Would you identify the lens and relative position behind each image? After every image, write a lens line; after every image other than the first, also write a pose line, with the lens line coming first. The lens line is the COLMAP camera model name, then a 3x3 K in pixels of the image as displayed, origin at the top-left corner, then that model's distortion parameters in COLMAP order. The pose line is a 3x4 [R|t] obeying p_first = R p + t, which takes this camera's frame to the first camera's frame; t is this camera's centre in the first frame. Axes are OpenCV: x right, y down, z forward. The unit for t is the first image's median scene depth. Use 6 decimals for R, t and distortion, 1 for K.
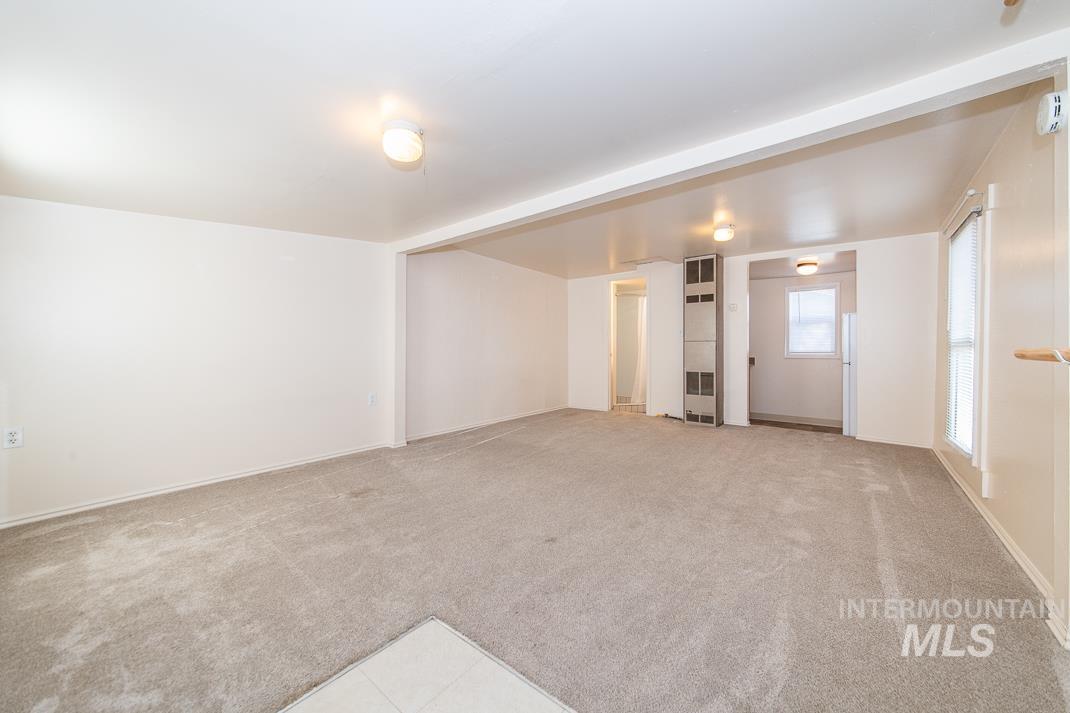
lens RADIAL K [[375.1, 0, 547.7], [0, 375.1, 343.1], [0, 0, 1]] dist [-0.000086, 0.000001]
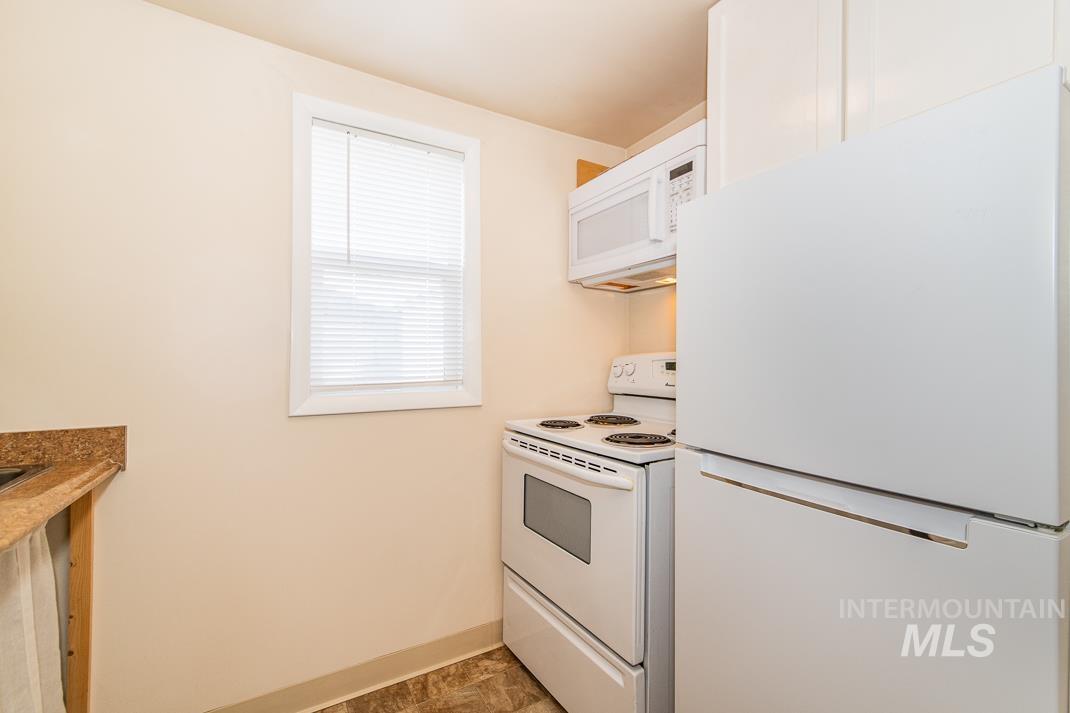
lens RADIAL K [[475.1, 0, 535.0], [0, 475.1, 356.5], [0, 0, 1]] dist [-0.001890, 0.018317]
pose [[0.367141, 0.010593, 0.930105, 0.527089], [-0.019600, 0.999801, -0.003650, 0.004042], [-0.929959, -0.016890, 0.367276, 0.954671]]
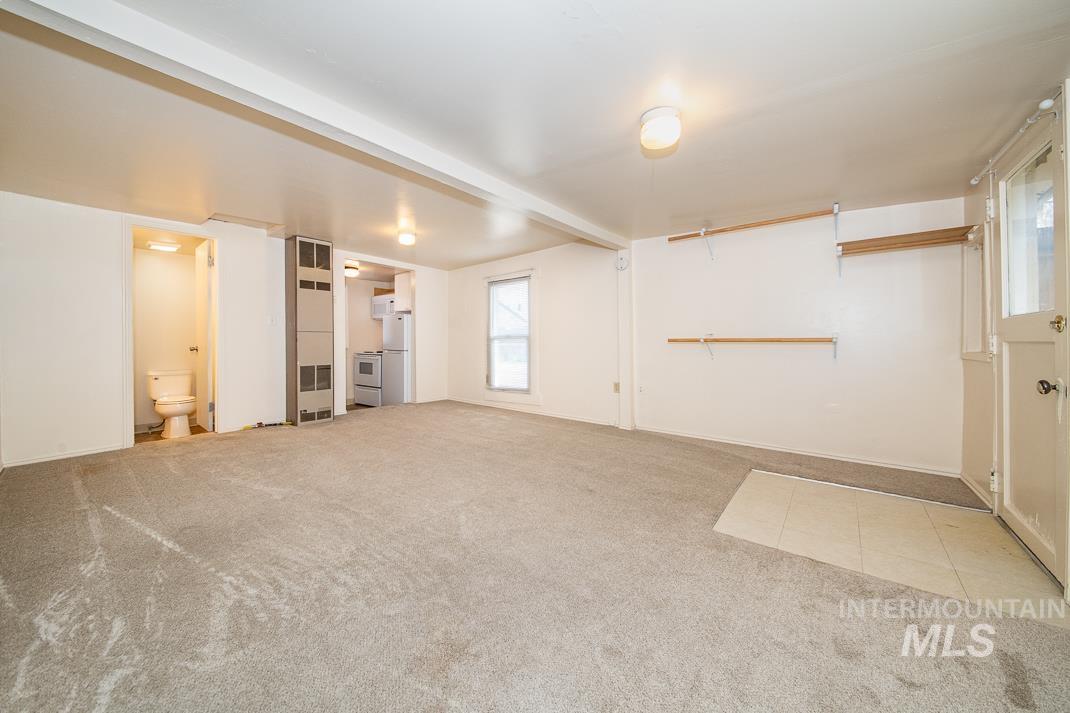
lens RADIAL K [[375.1, 0, 547.7], [0, 375.1, 343.1], [0, 0, 1]] dist [-0.000086, 0.000001]
pose [[-0.013891, -0.006171, 0.999884, -0.508415], [-0.012319, 0.999906, 0.006000, 0.009711], [-0.999828, -0.012235, -0.013966, 0.431242]]
